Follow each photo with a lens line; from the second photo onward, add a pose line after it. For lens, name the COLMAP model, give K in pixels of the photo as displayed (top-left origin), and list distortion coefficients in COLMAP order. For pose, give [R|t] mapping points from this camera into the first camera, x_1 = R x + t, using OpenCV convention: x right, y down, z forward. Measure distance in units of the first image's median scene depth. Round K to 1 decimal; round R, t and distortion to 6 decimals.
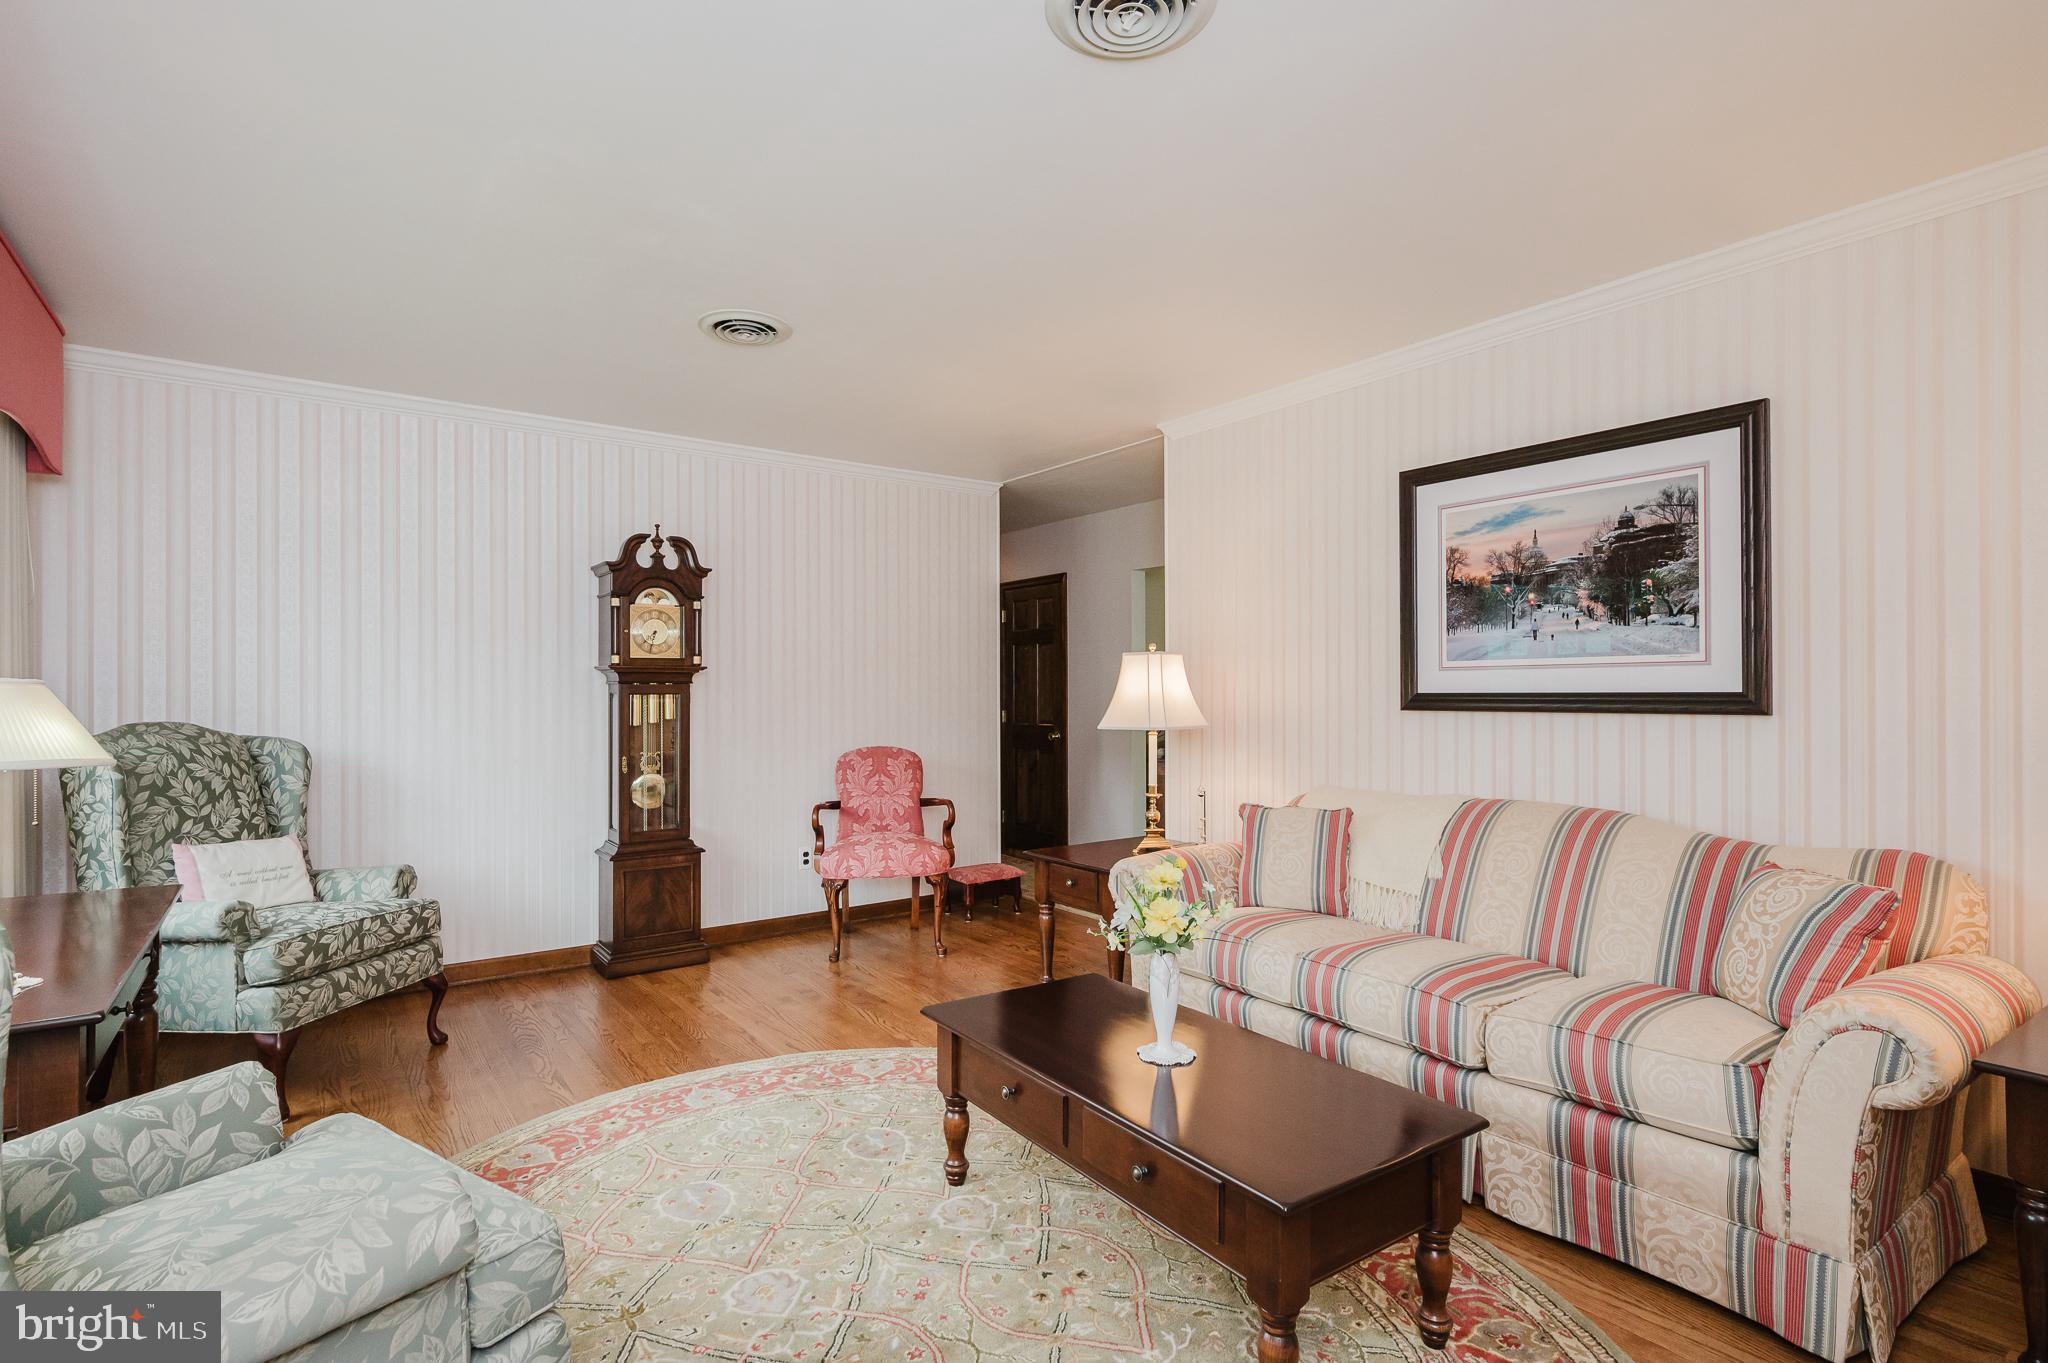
lens RADIAL K [[1030.7, 0, 1037.3], [0, 1030.7, 696.1], [0, 0, 1]] dist [-0.001232, 0.000062]
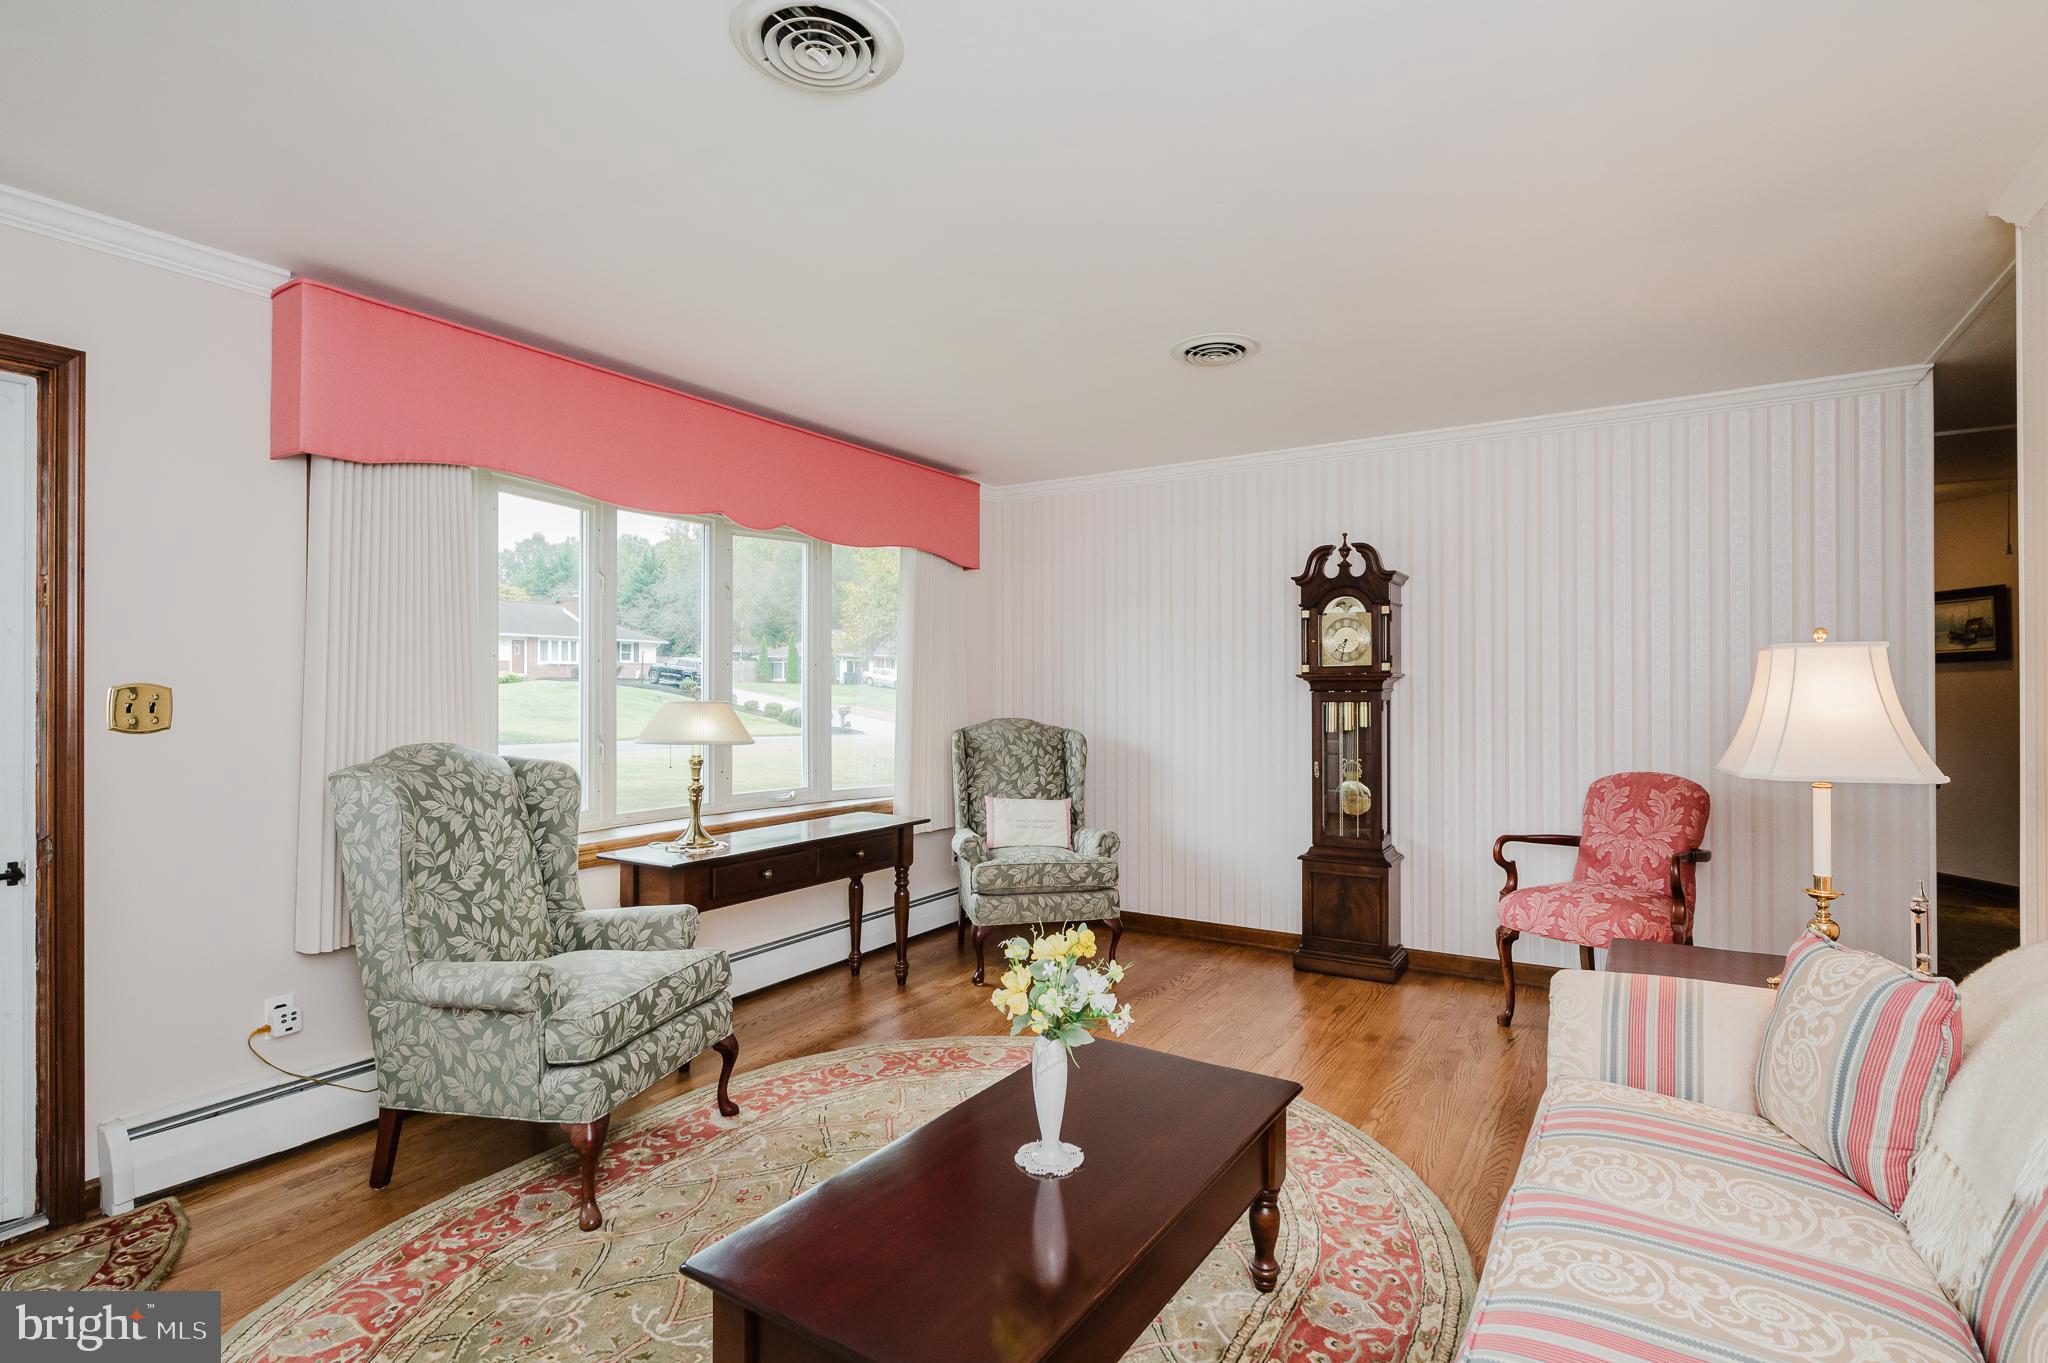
lens RADIAL K [[994.8, 0, 963.2], [0, 994.8, 689.3], [0, 0, 1]] dist [0.018567, 0.000182]
pose [[0.338443, 0.002416, -0.940984, 0.555682], [0.002227, 0.999992, 0.003368, -0.023974], [0.940984, -0.003236, 0.338434, 0.419991]]
